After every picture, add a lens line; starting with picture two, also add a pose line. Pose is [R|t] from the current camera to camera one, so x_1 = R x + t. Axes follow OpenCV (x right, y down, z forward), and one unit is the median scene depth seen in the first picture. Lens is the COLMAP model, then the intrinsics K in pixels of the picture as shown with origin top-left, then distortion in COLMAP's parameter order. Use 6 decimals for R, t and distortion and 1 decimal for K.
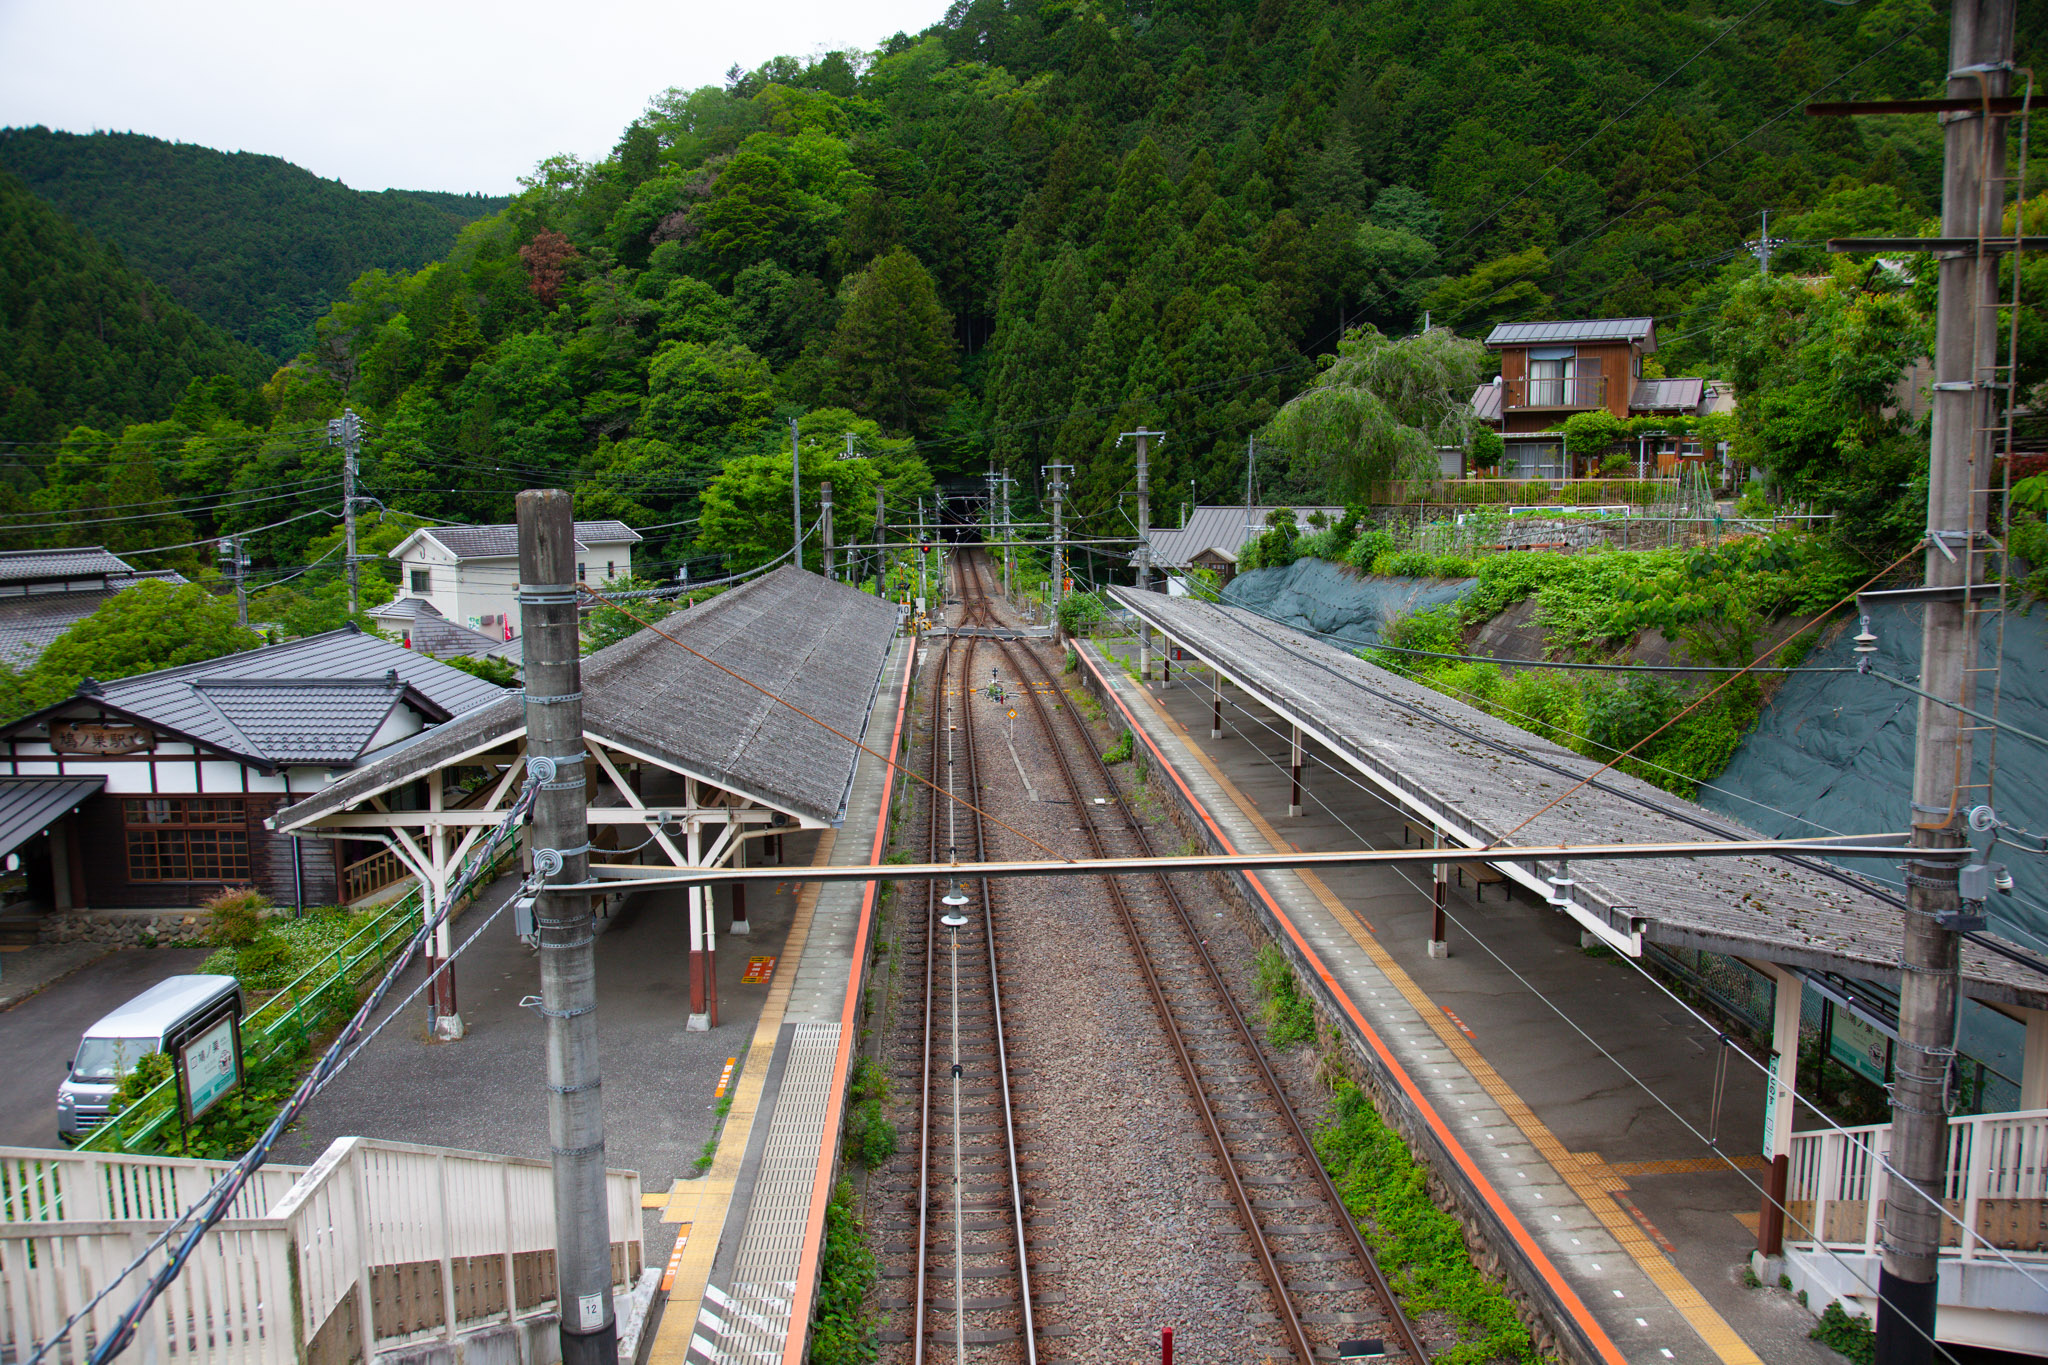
lens RADIAL K [[1542.3, 0, 1024.0], [0, 1542.3, 682.5], [0, 0, 1]] dist [0.000205, 0.000222]
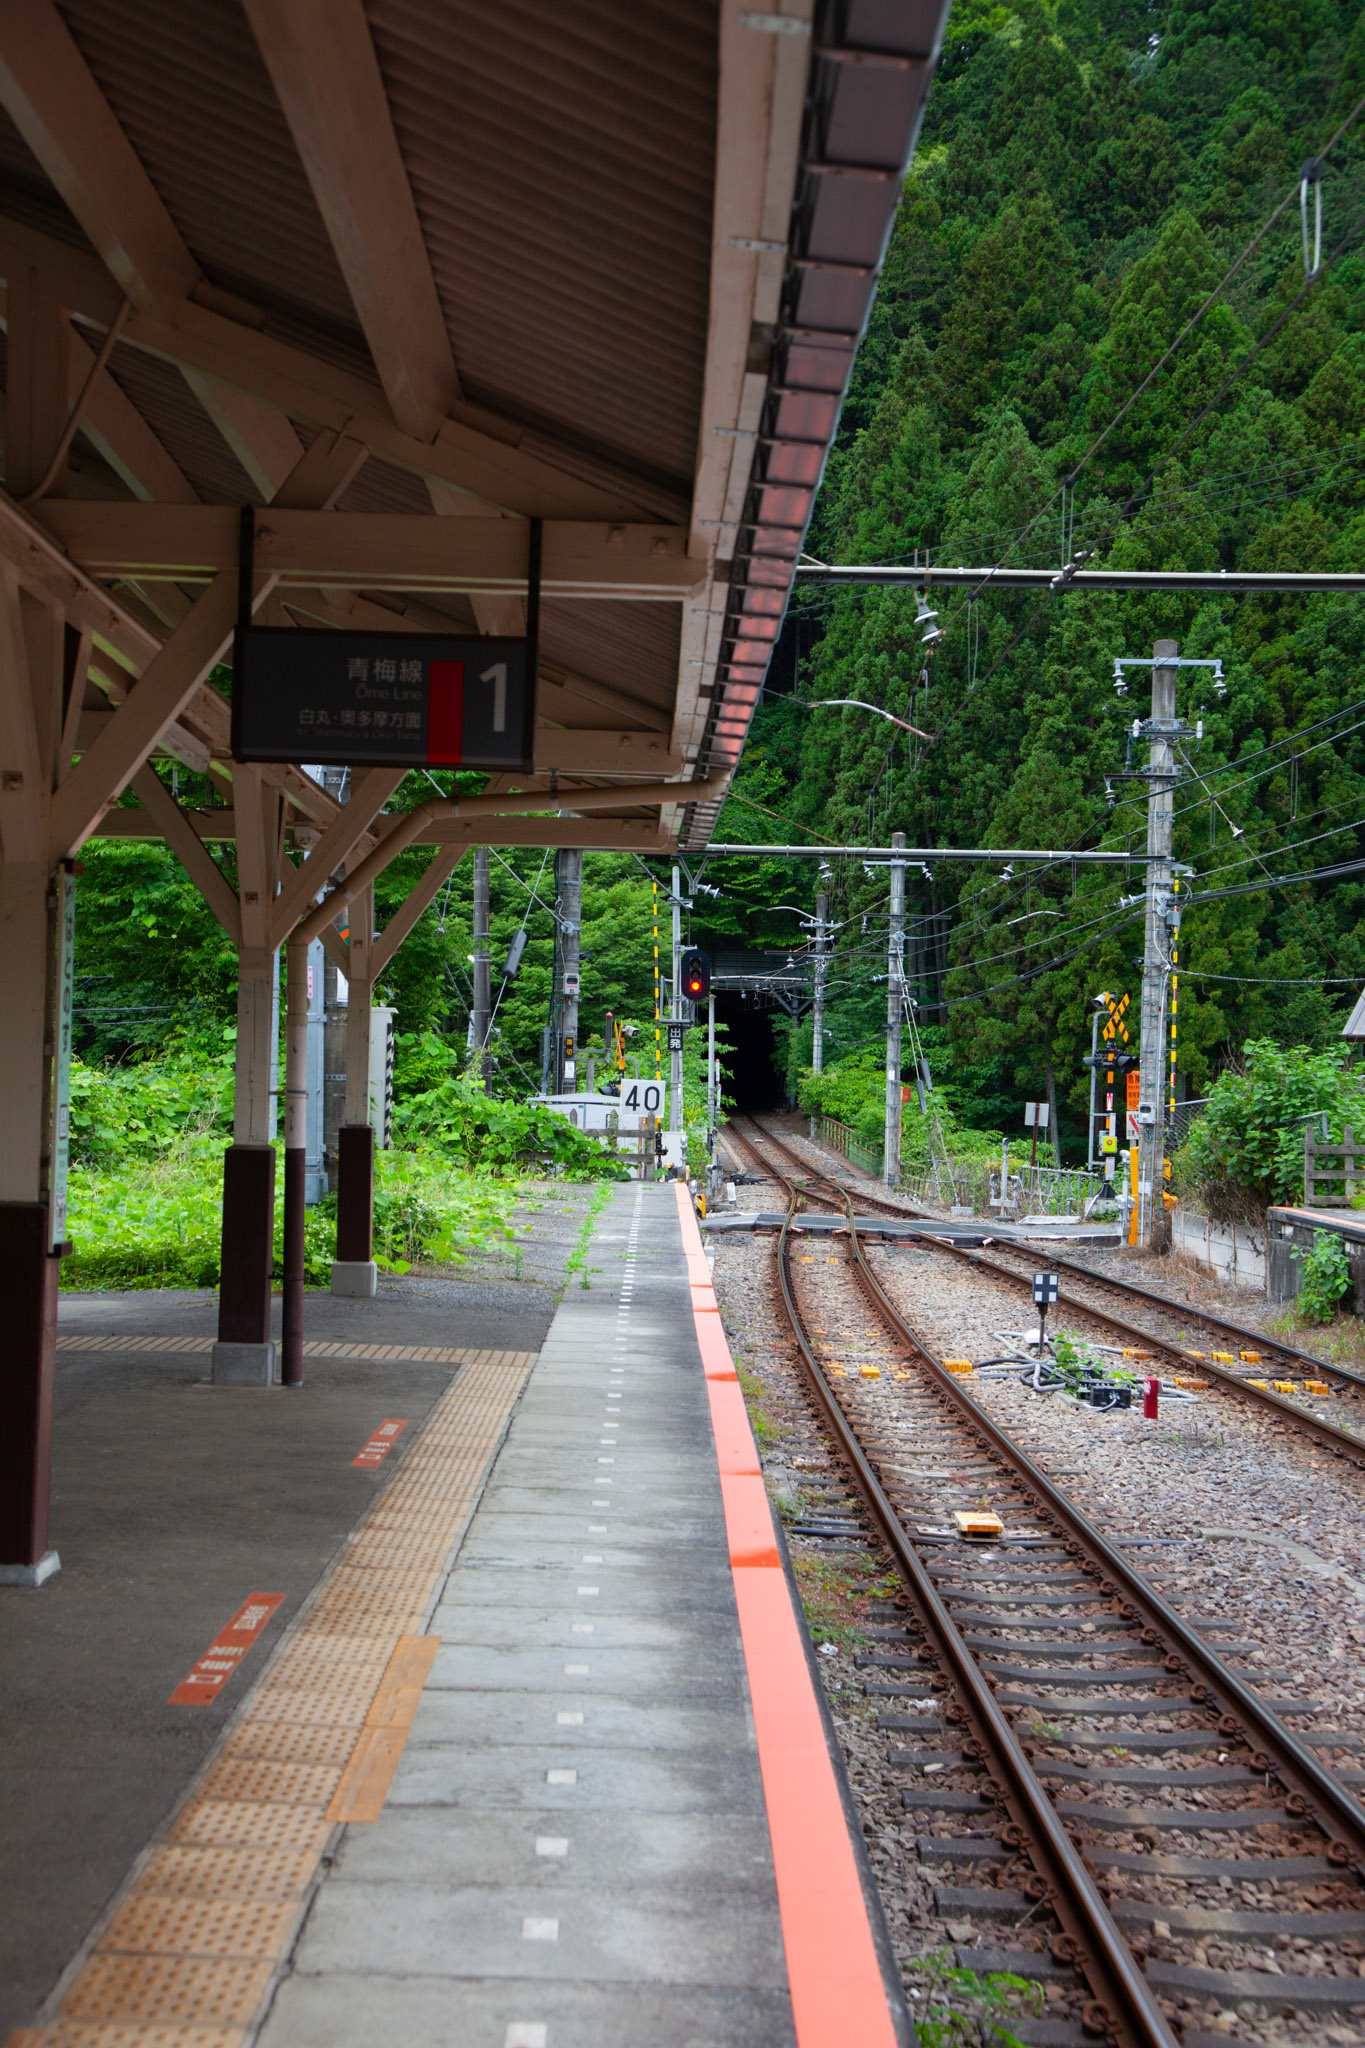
lens RADIAL K [[2826.2, 0, 682.5], [0, 2826.2, 1024.0], [0, 0, 1]] dist [0.174916, 0.000964]
pose [[0.998481, 0.032332, -0.044619, -0.023700], [-0.038585, 0.988345, -0.147257, 0.007539], [0.039338, 0.148755, 0.988091, 0.241186]]
